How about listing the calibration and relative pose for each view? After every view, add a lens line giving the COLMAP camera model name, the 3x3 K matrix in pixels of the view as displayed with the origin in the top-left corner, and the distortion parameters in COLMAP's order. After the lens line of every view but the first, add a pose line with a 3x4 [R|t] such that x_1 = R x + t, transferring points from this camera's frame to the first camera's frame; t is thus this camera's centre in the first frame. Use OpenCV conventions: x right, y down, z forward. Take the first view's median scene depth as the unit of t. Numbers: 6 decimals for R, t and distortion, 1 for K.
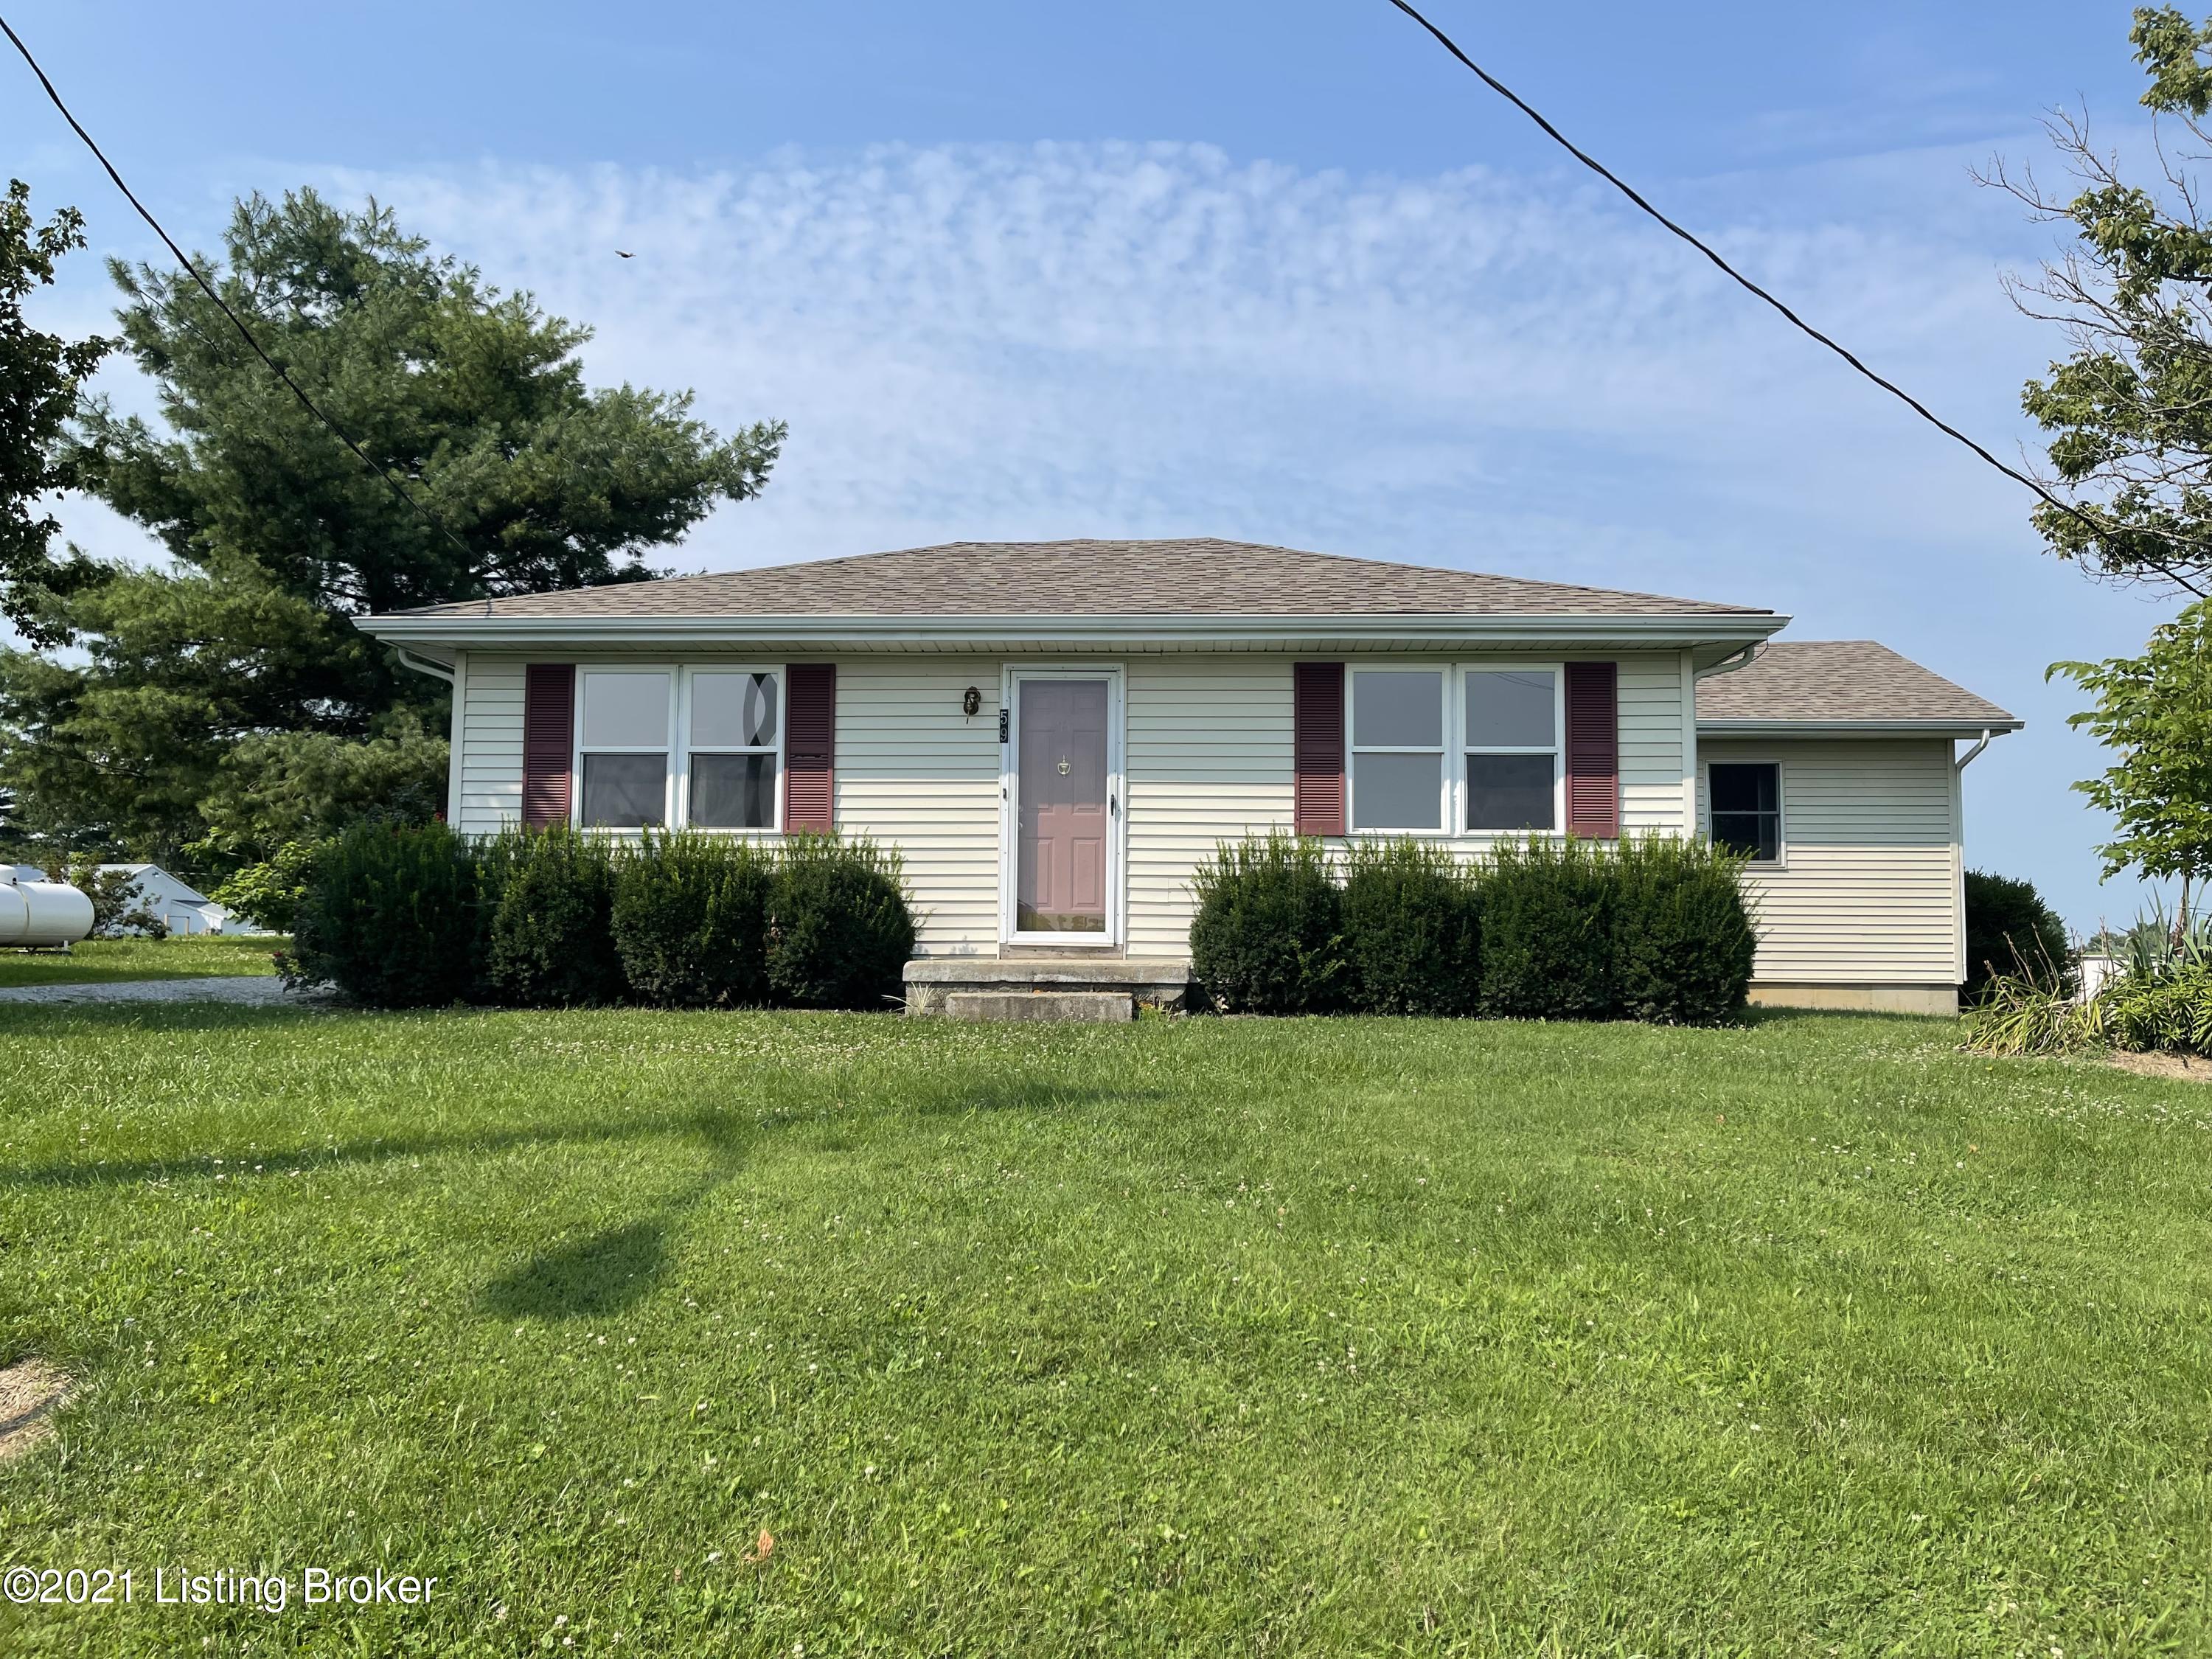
lens RADIAL K [[1677.1, 0, 1155.8], [0, 1677.1, 833.1], [0, 0, 1]] dist [0.059498, -0.098072]
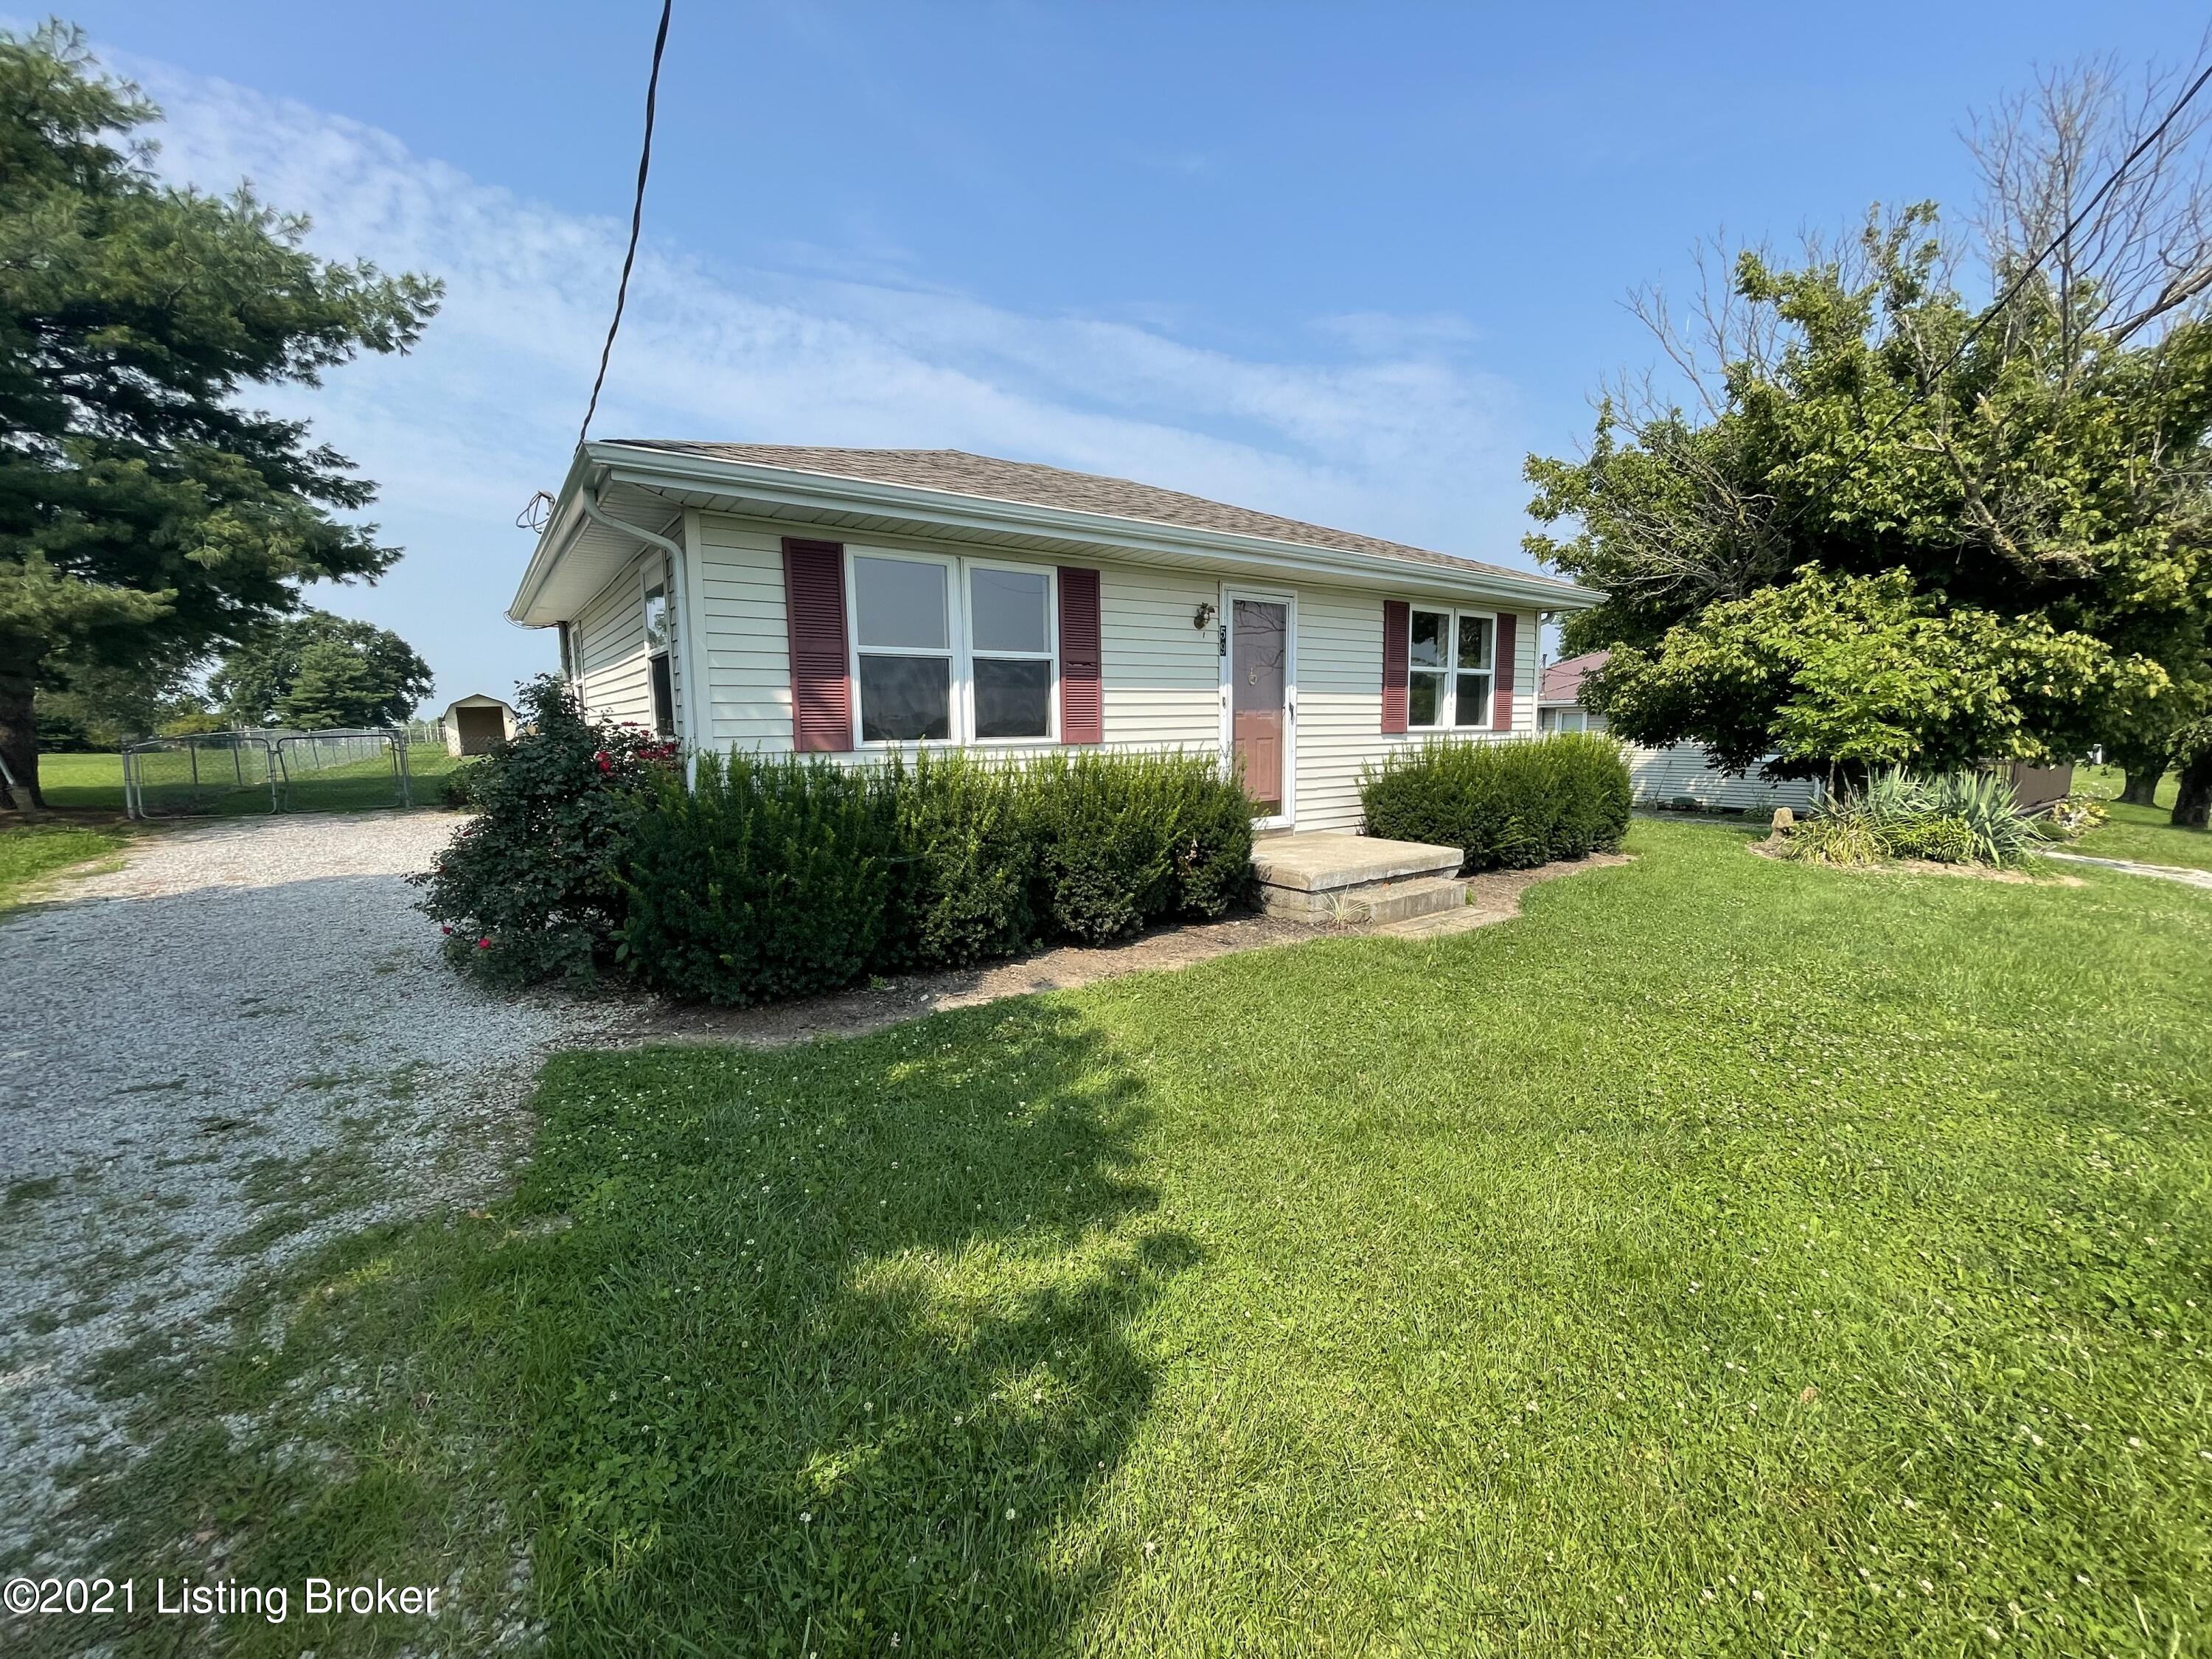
lens RADIAL K [[920.0, 0, 1143.8], [0, 920.0, 818.6], [0, 0, 1]] dist [-0.001841, 0.000061]
pose [[0.787130, -0.078096, 0.611823, -0.517700], [-0.023957, 0.987332, 0.156848, -0.041702], [-0.616321, -0.138117, 0.775288, 0.539129]]
